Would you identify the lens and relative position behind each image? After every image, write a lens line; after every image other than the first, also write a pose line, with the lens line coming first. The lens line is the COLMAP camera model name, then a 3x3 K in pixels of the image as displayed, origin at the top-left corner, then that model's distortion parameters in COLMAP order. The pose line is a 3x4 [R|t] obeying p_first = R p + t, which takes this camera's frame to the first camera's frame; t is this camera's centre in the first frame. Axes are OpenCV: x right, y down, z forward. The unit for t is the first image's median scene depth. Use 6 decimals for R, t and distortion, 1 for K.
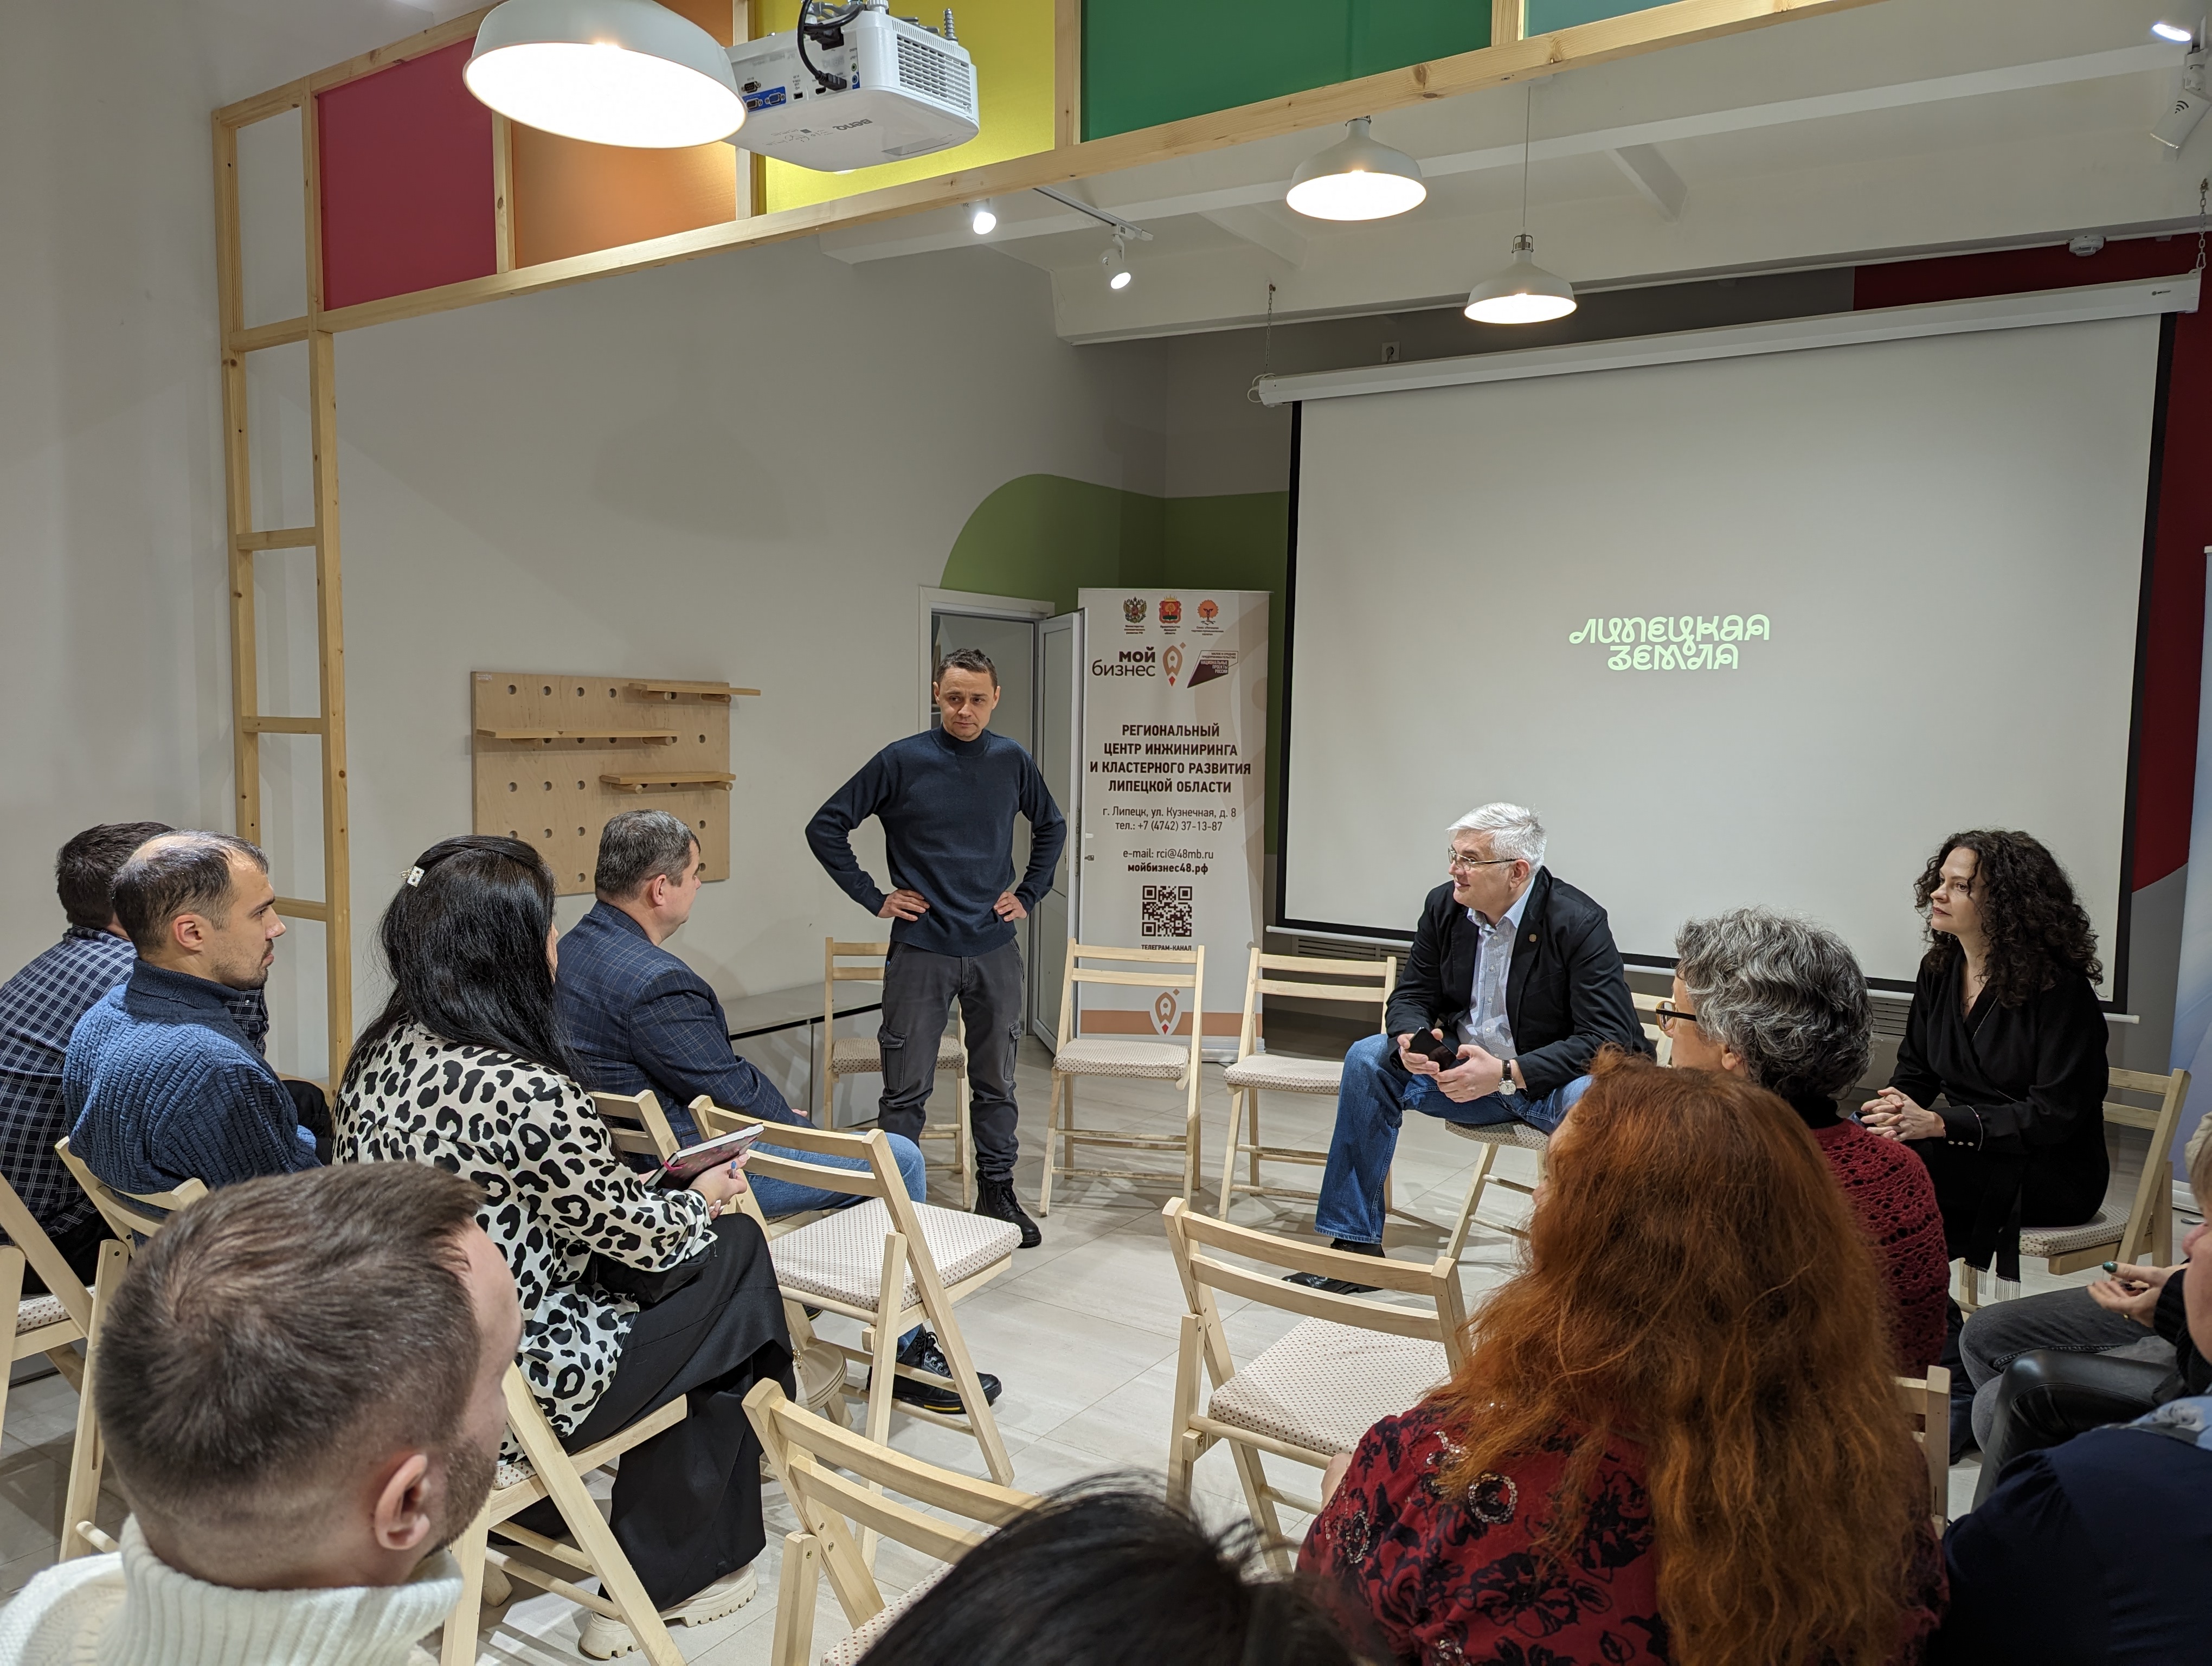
lens RADIAL K [[1601.8, 0, 1095.1], [0, 1601.8, 835.6], [0, 0, 1]] dist [0.027634, -0.004693]
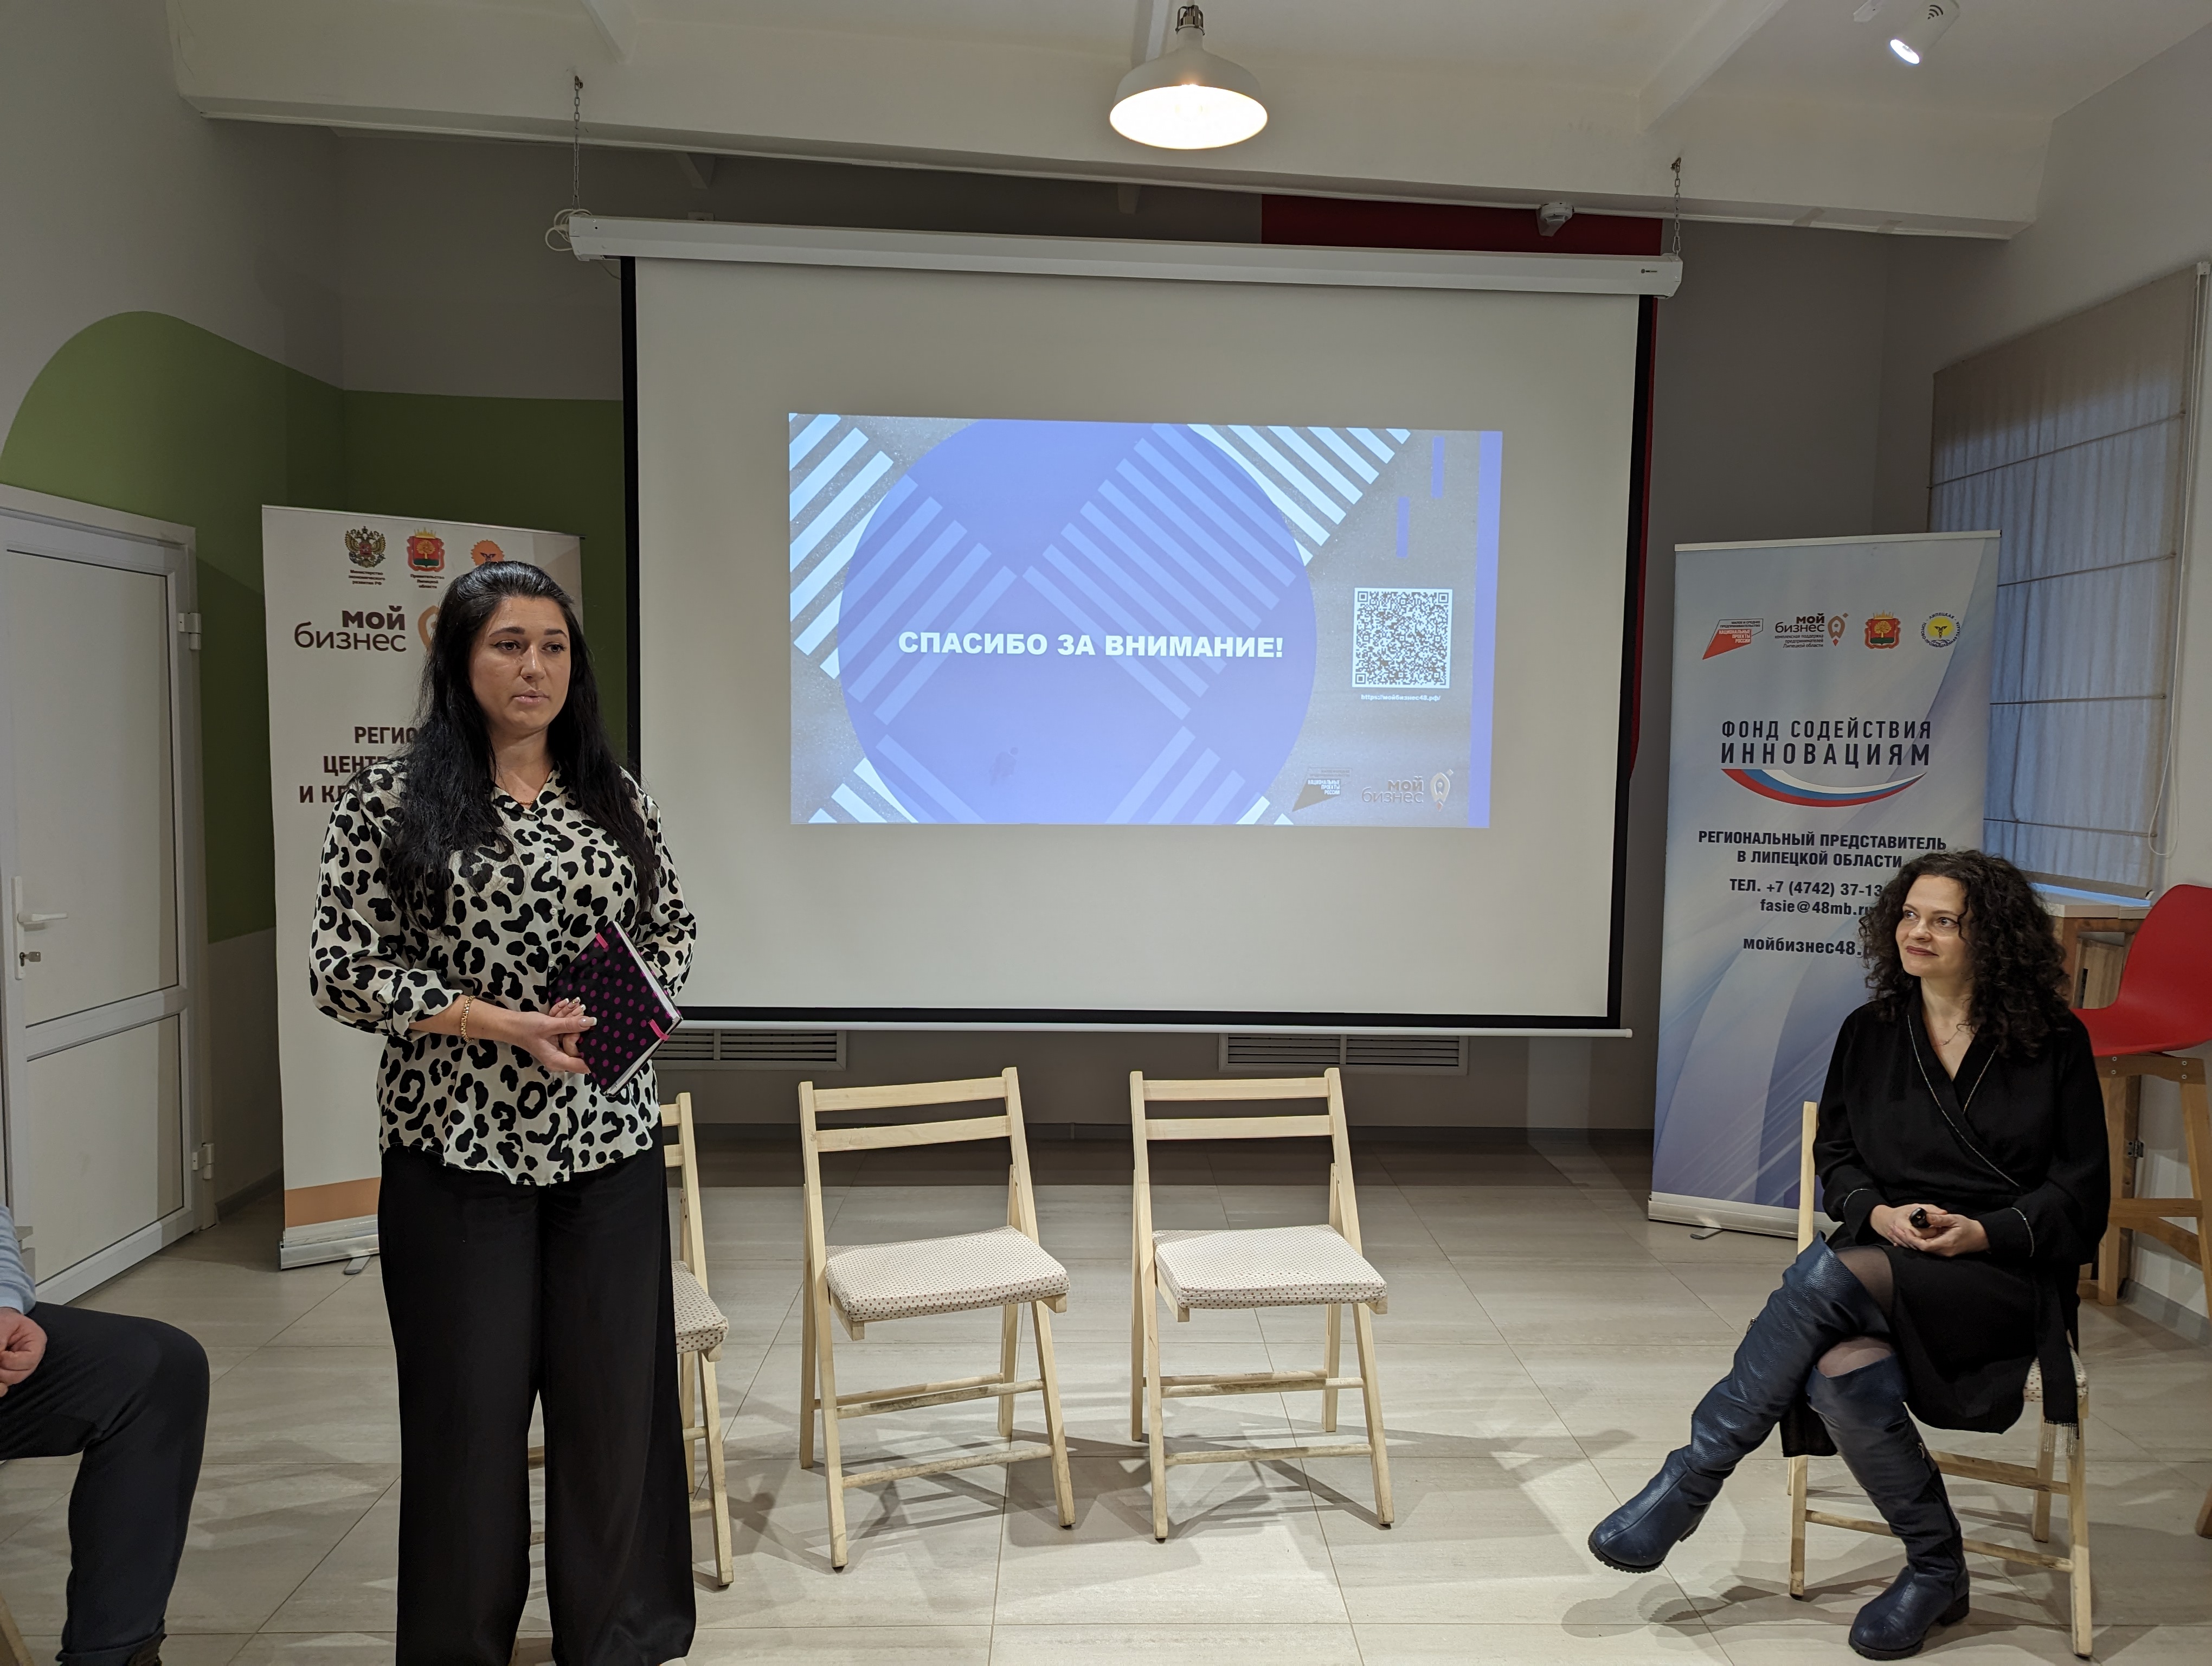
lens RADIAL K [[1601.8, 0, 1113.3], [0, 1601.8, 843.4], [0, 0, 1]] dist [0.027634, -0.004693]
pose [[0.803839, -0.041077, 0.593428, -0.143368], [0.044522, 0.998969, 0.008840, -0.018247], [-0.593179, 0.019315, 0.804839, 0.365722]]
